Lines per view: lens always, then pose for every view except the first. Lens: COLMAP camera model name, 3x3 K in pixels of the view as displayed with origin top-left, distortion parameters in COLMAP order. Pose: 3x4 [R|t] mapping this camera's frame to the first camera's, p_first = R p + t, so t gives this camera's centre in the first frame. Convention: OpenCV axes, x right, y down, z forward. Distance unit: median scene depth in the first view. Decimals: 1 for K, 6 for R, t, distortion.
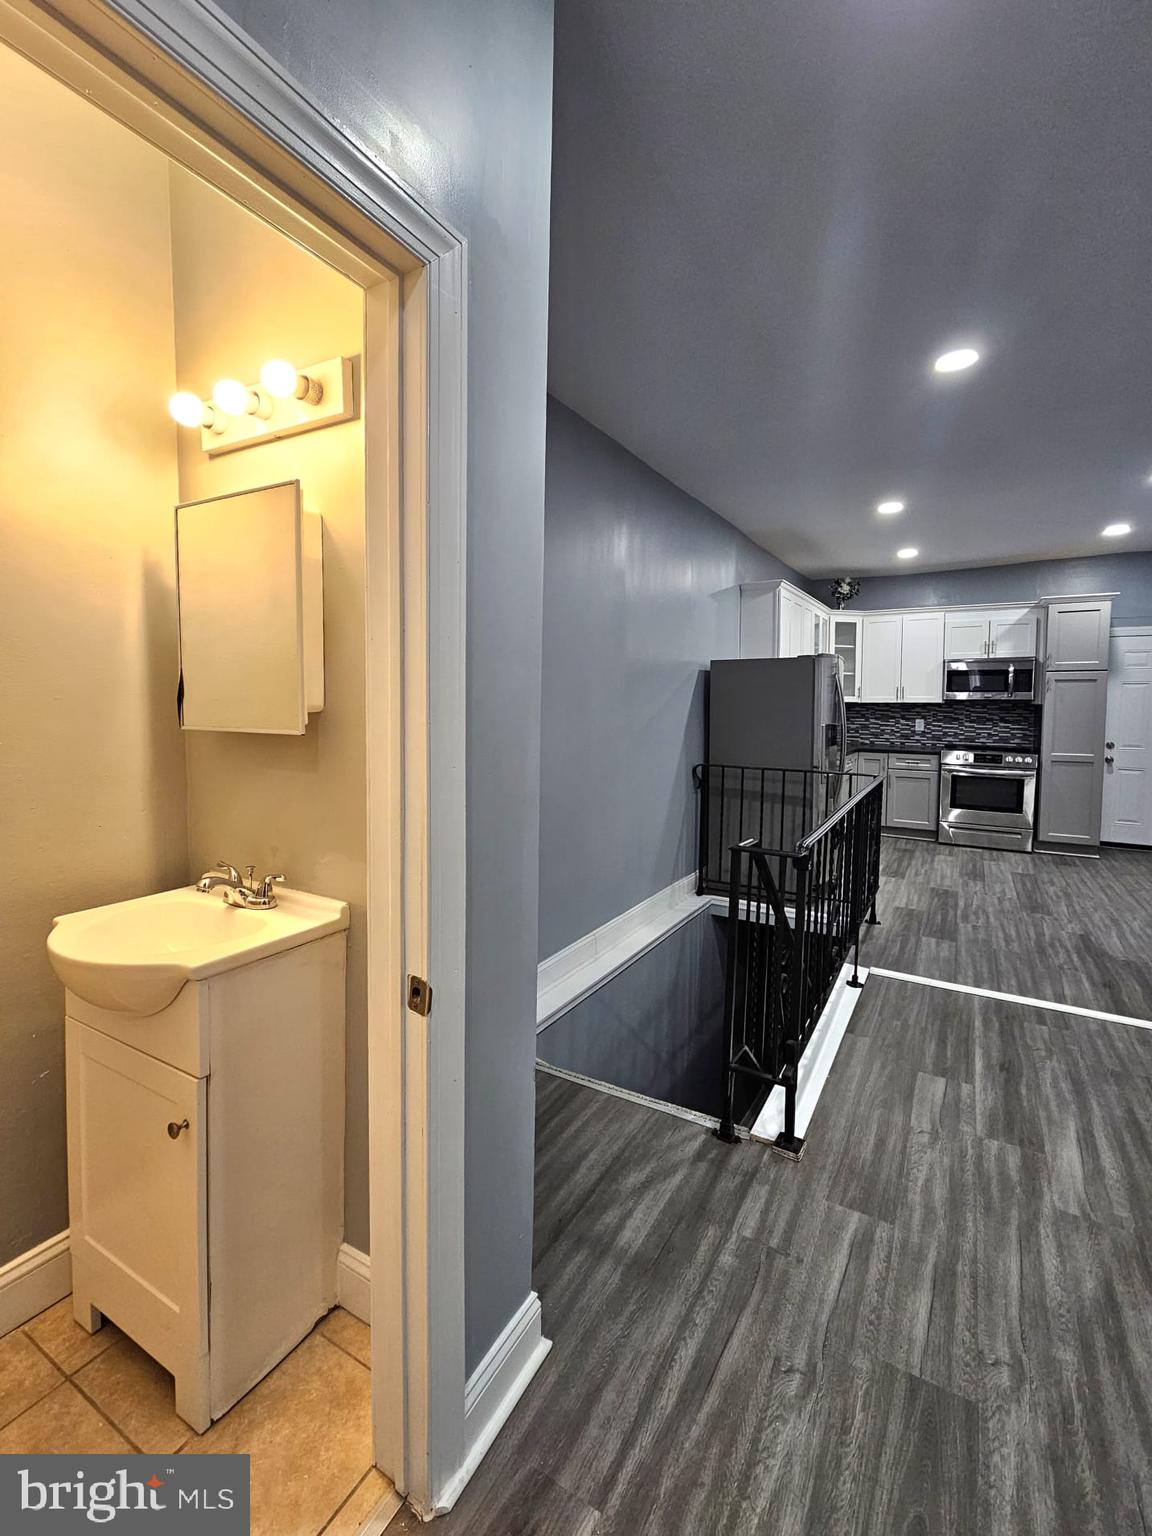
lens RADIAL K [[633.2, 0, 582.3], [0, 633.2, 734.8], [0, 0, 1]] dist [0.000519, 0.000058]
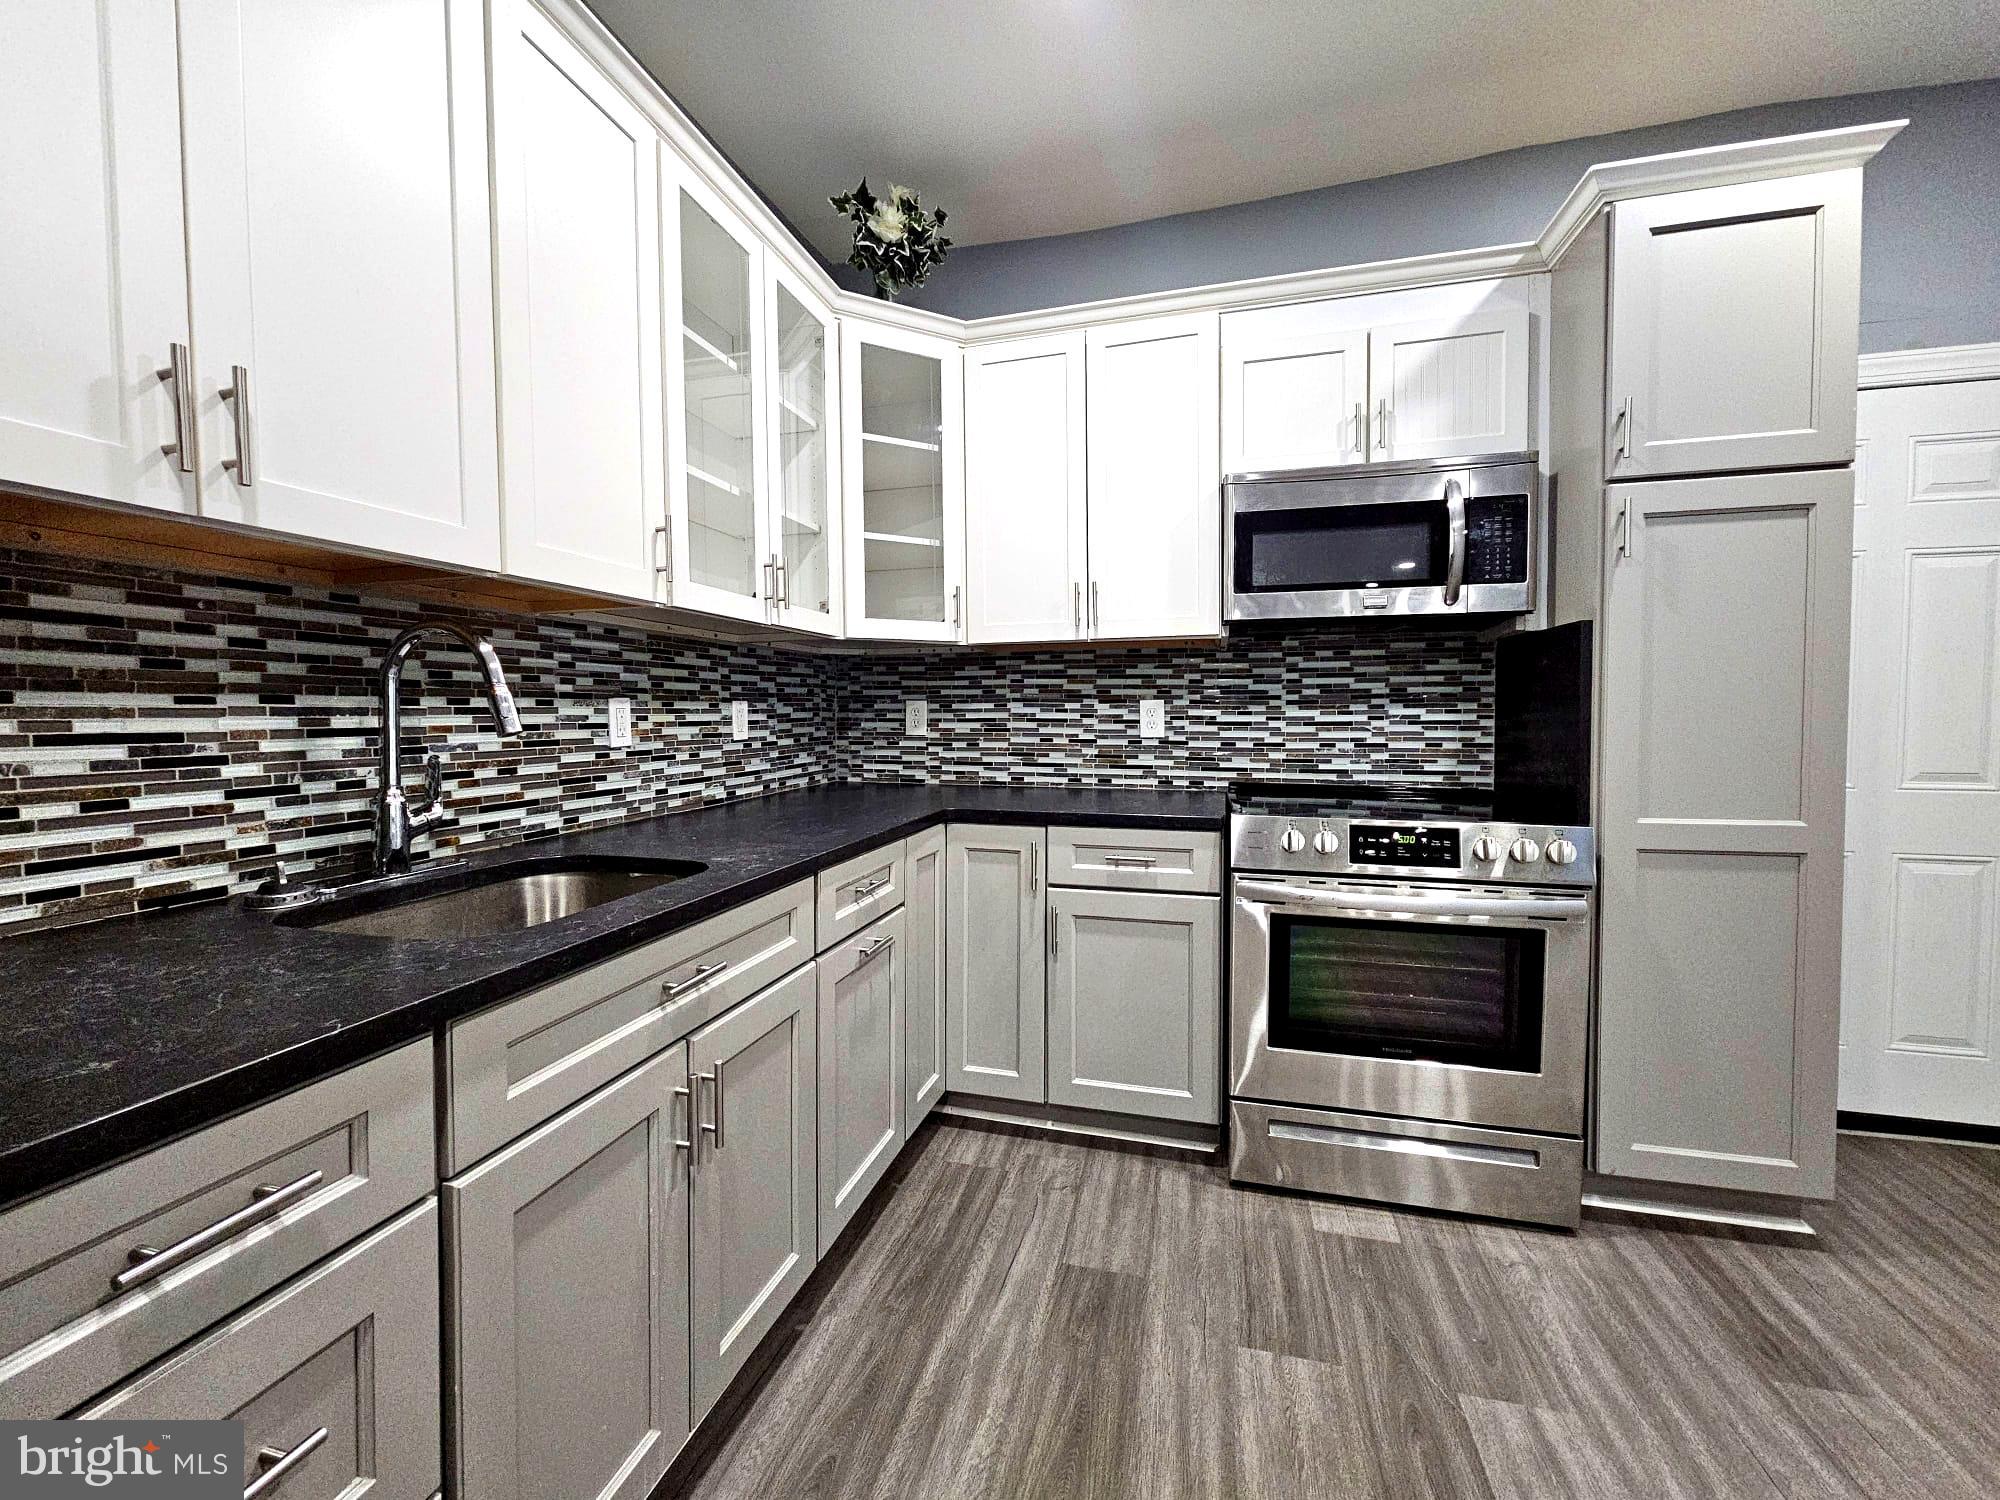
lens RADIAL K [[824.5, 0, 997.5], [0, 824.5, 738.3], [0, 0, 1]] dist [0.000519, 0.000058]
pose [[0.957761, -0.023211, 0.286627, 0.383809], [0.027079, 0.999588, -0.009536, -0.004836], [-0.286287, 0.016895, 0.957995, 0.708902]]
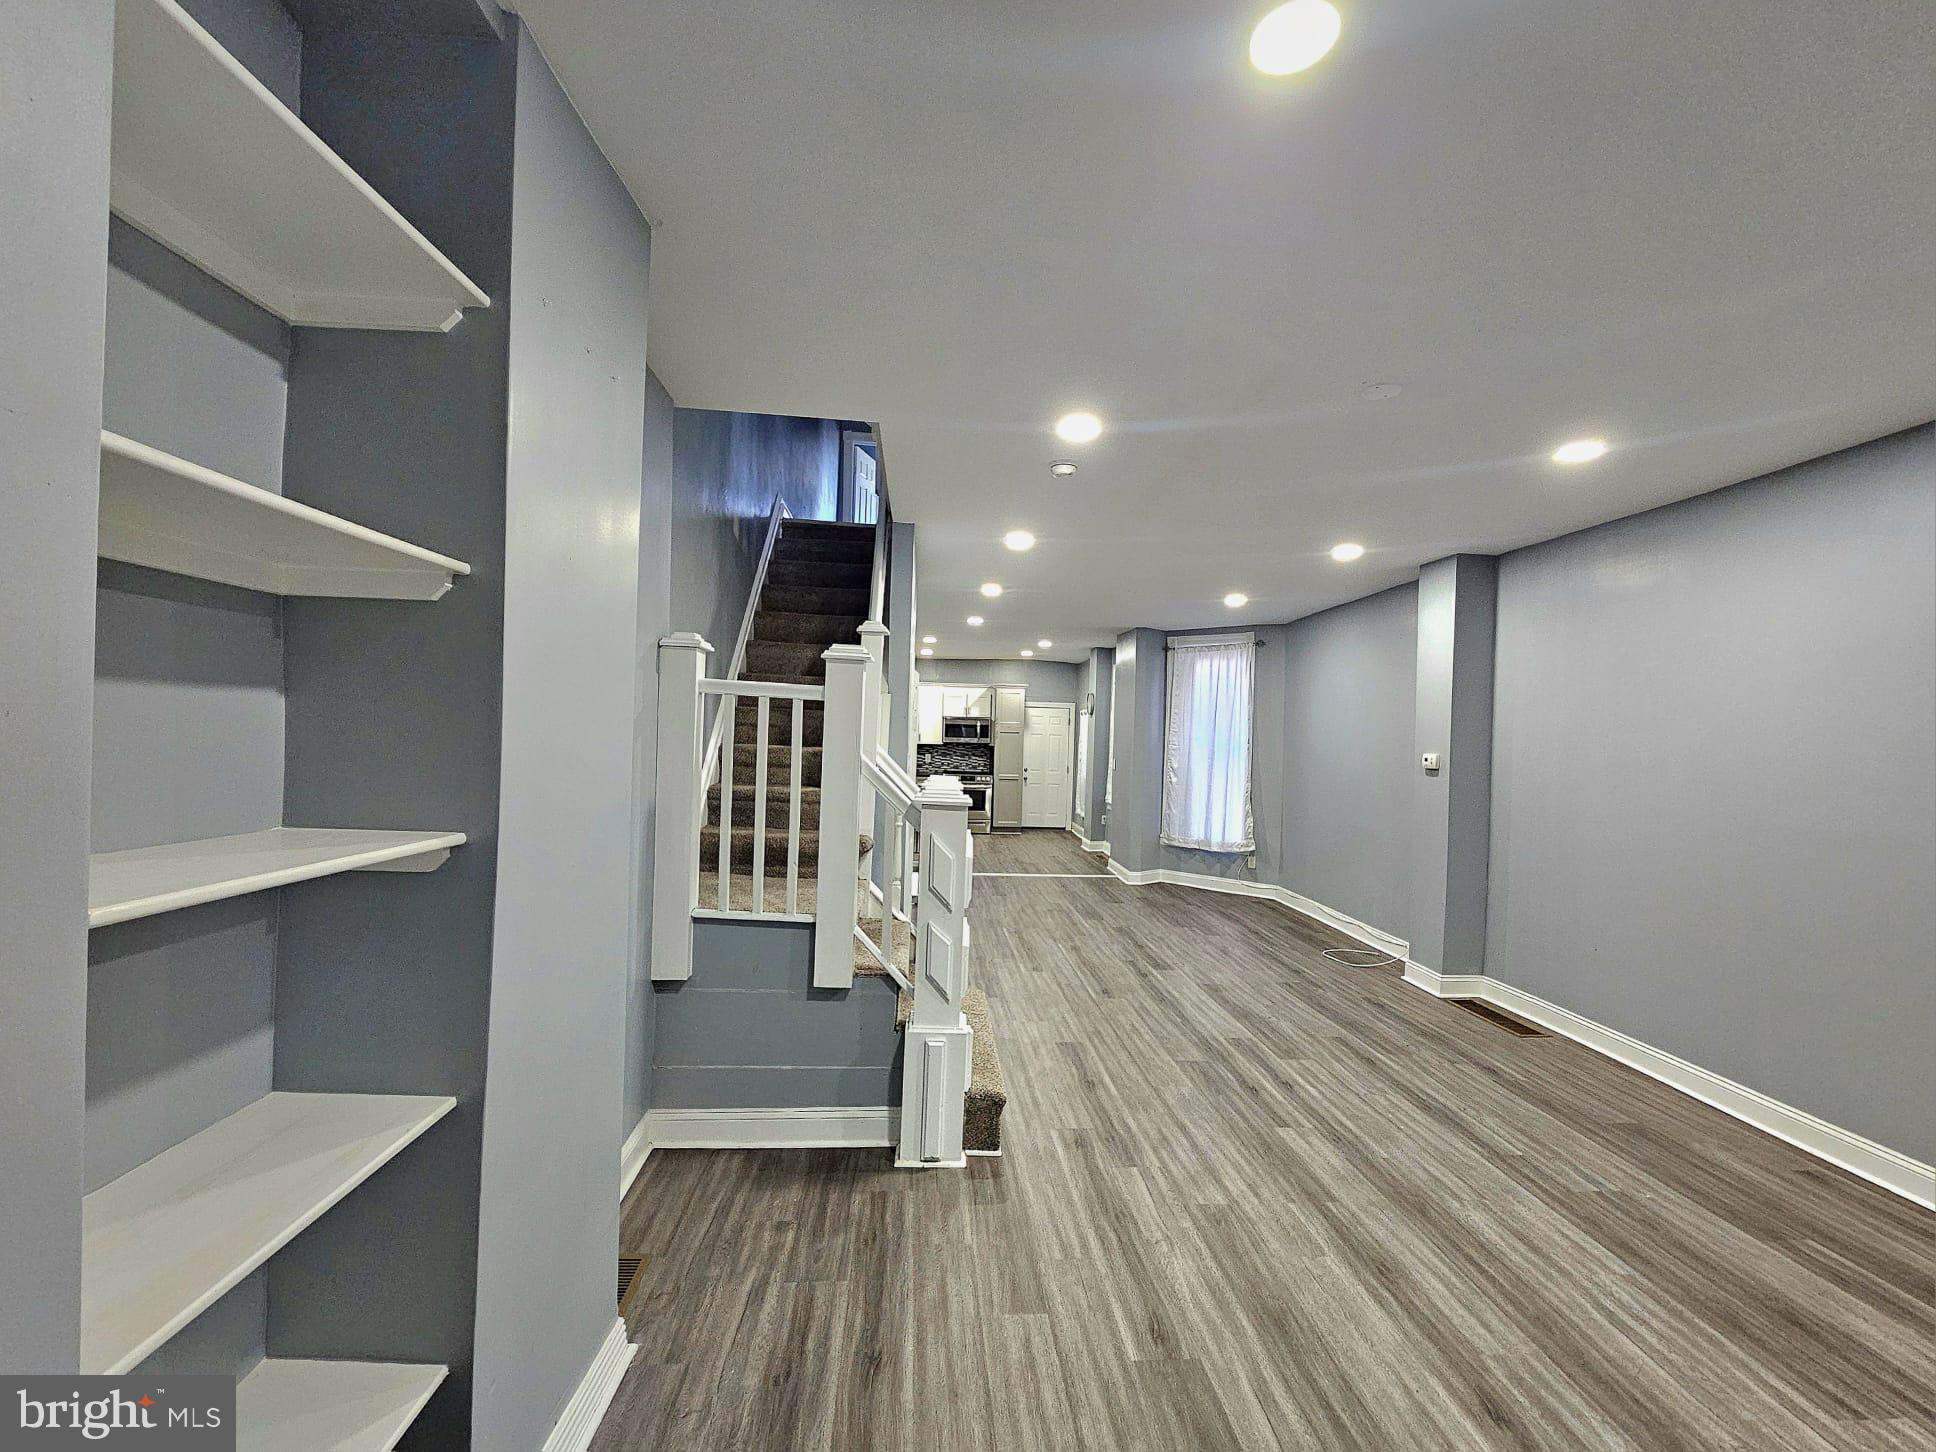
lens RADIAL K [[823.6, 0, 959.8], [0, 823.6, 715.0], [0, 0, 1]] dist [-0.001109, 0.000301]
pose [[0.816679, 0.030902, 0.576264, -0.599720], [0.005863, 0.998069, -0.061831, 0.005075], [-0.577062, 0.053875, 0.814921, -0.721708]]
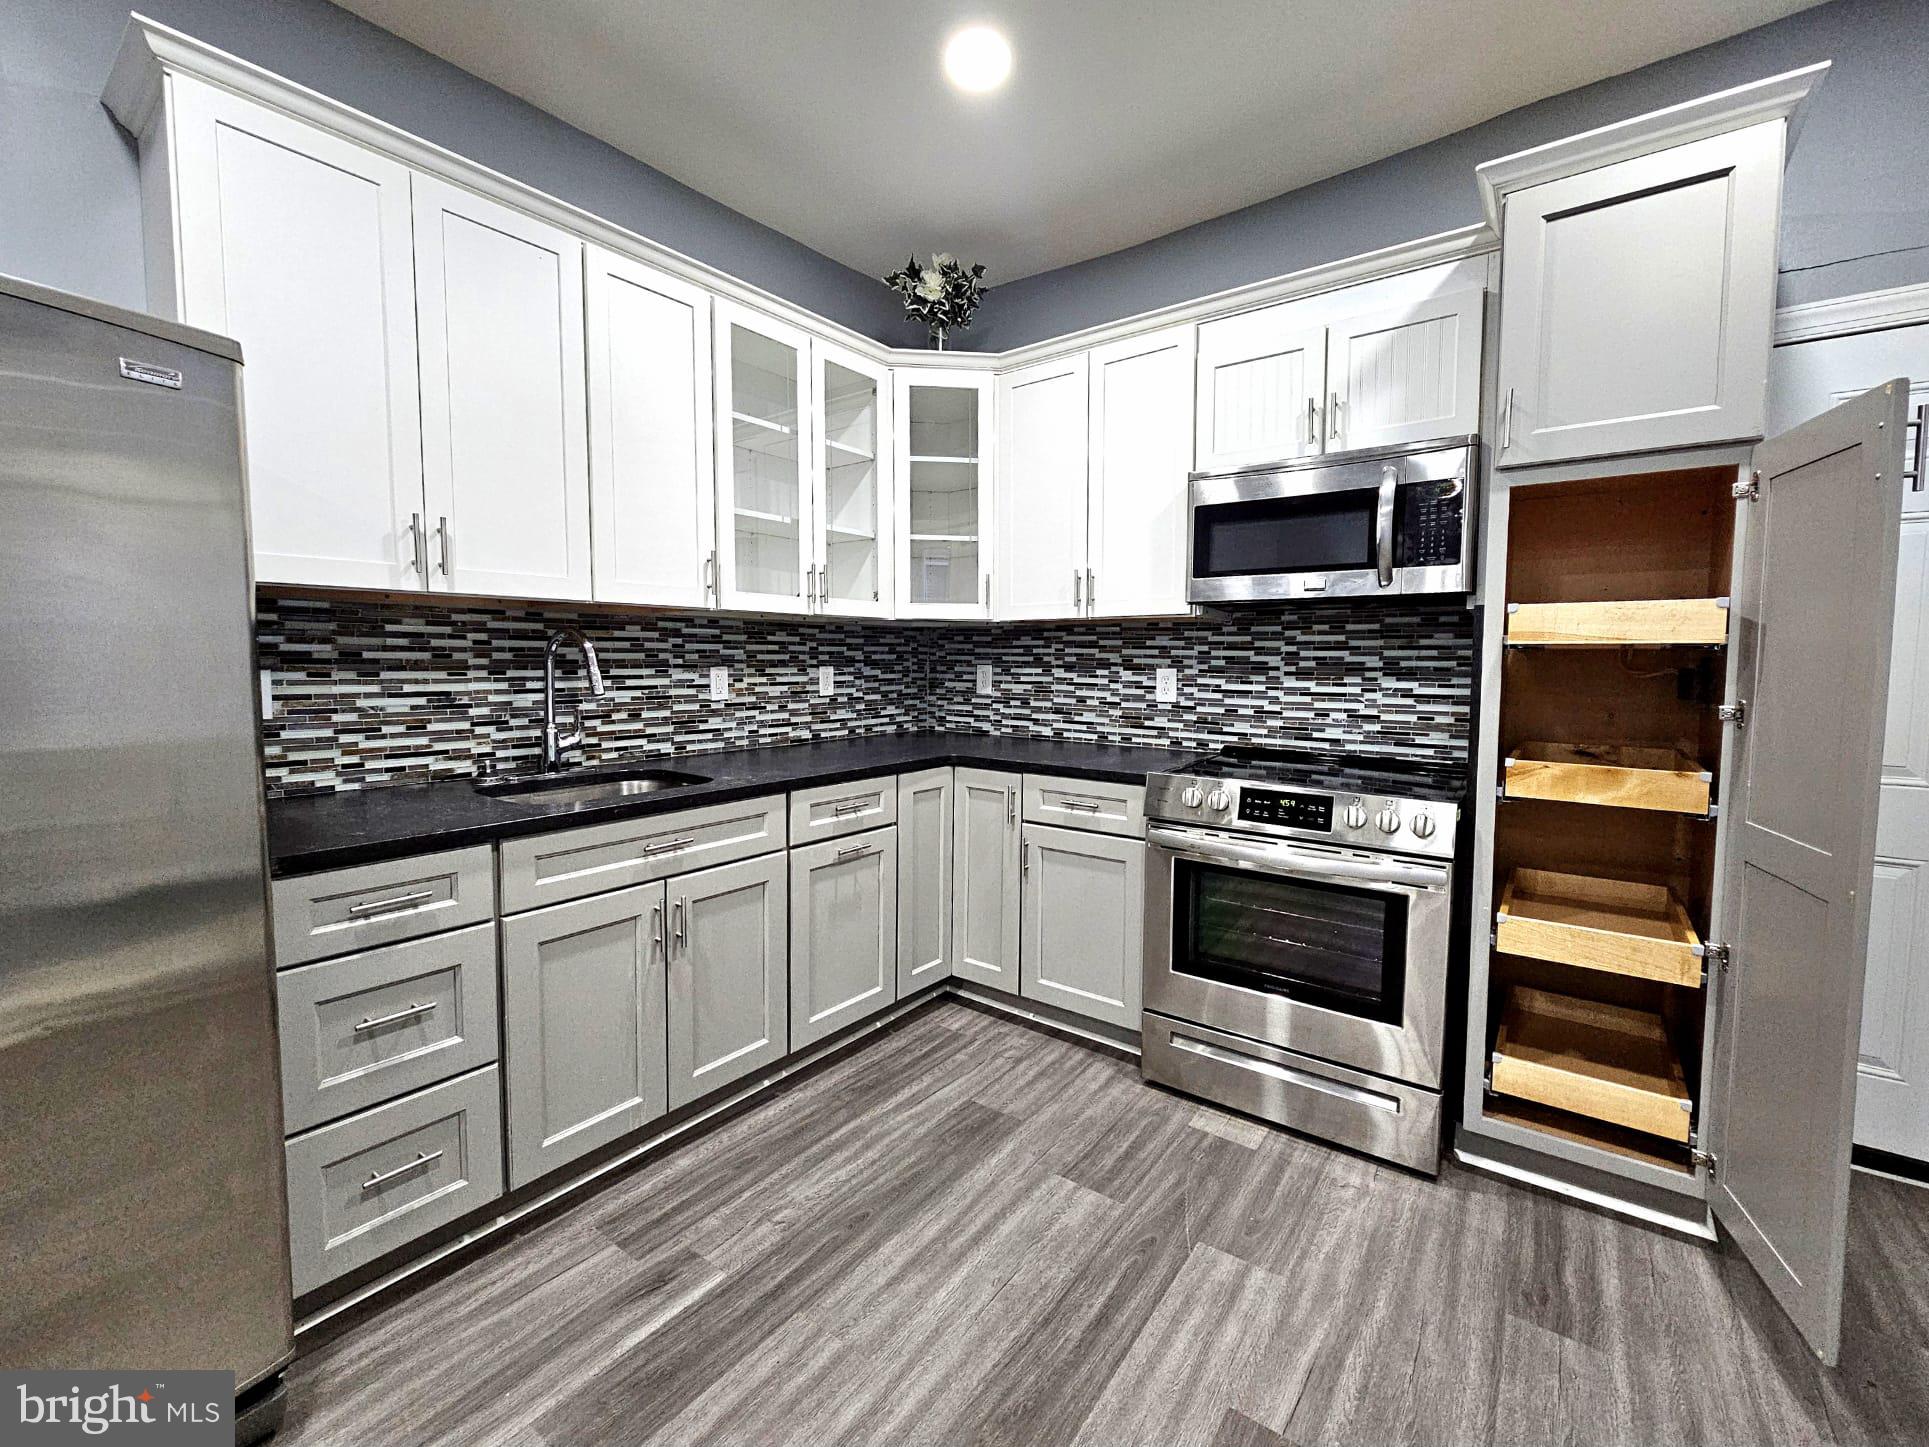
lens RADIAL K [[820.6, 0, 956.3], [0, 820.6, 712.6], [0, 0, 1]] dist [-0.001109, 0.000301]
pose [[0.995639, 0.001988, -0.093273, 0.510701], [-0.000225, 0.999821, 0.018909, -0.010263], [0.093294, -0.018805, 0.995461, 0.607070]]
